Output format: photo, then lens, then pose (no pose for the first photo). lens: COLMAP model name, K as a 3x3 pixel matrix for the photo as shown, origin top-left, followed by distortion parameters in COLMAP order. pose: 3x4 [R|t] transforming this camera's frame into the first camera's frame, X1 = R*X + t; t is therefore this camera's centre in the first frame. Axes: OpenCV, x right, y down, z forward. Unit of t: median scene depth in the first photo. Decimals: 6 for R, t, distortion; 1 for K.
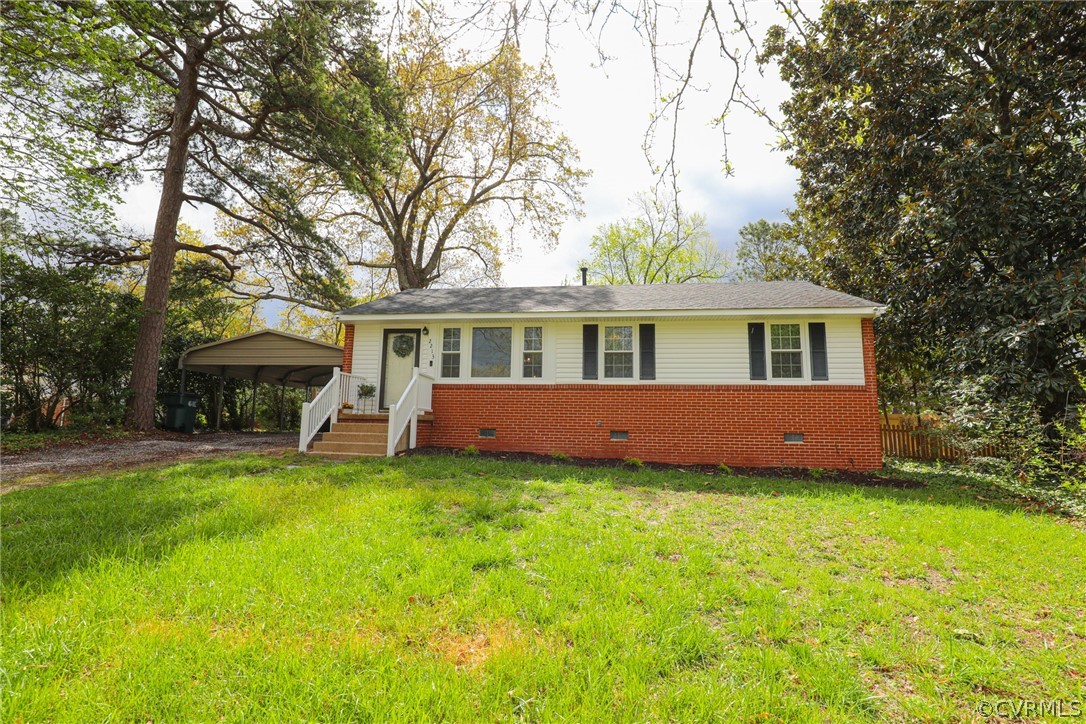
lens RADIAL K [[490.4, 0, 544.3], [0, 490.4, 360.8], [0, 0, 1]] dist [-0.017835, -0.000169]
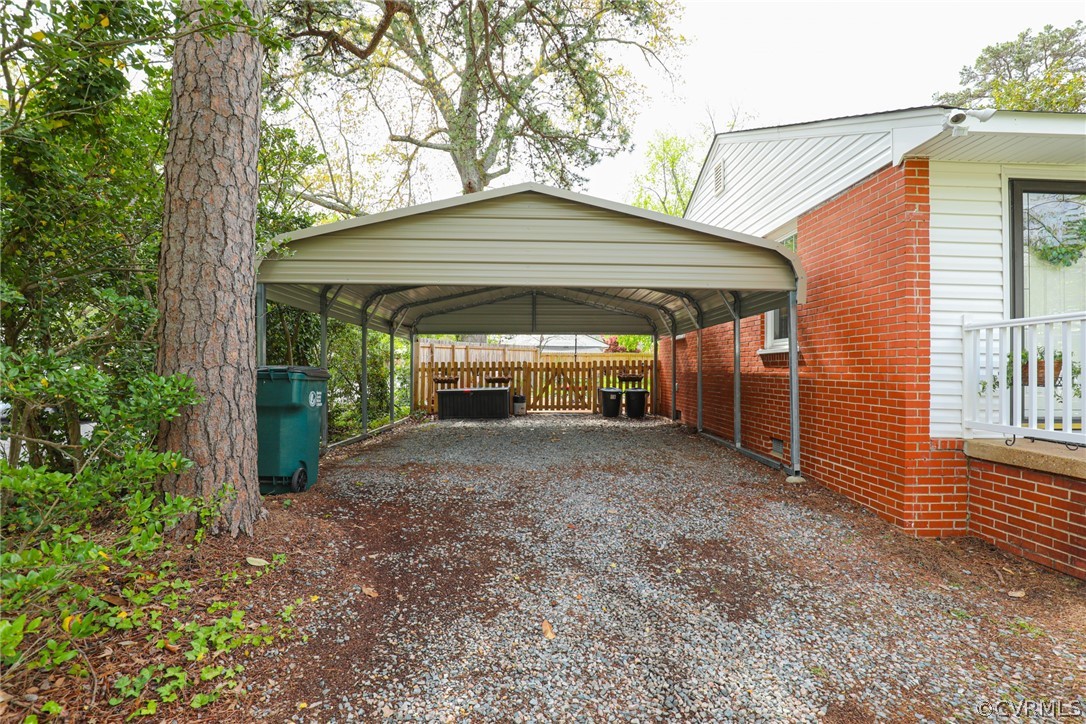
lens RADIAL K [[490.4, 0, 544.7], [0, 490.4, 367.0], [0, 0, 1]] dist [-0.017835, -0.000169]
pose [[0.990563, -0.007430, 0.136854, -0.496643], [-0.011385, 0.990617, 0.136189, 0.014785], [-0.136581, -0.136462, 0.981185, 0.523145]]
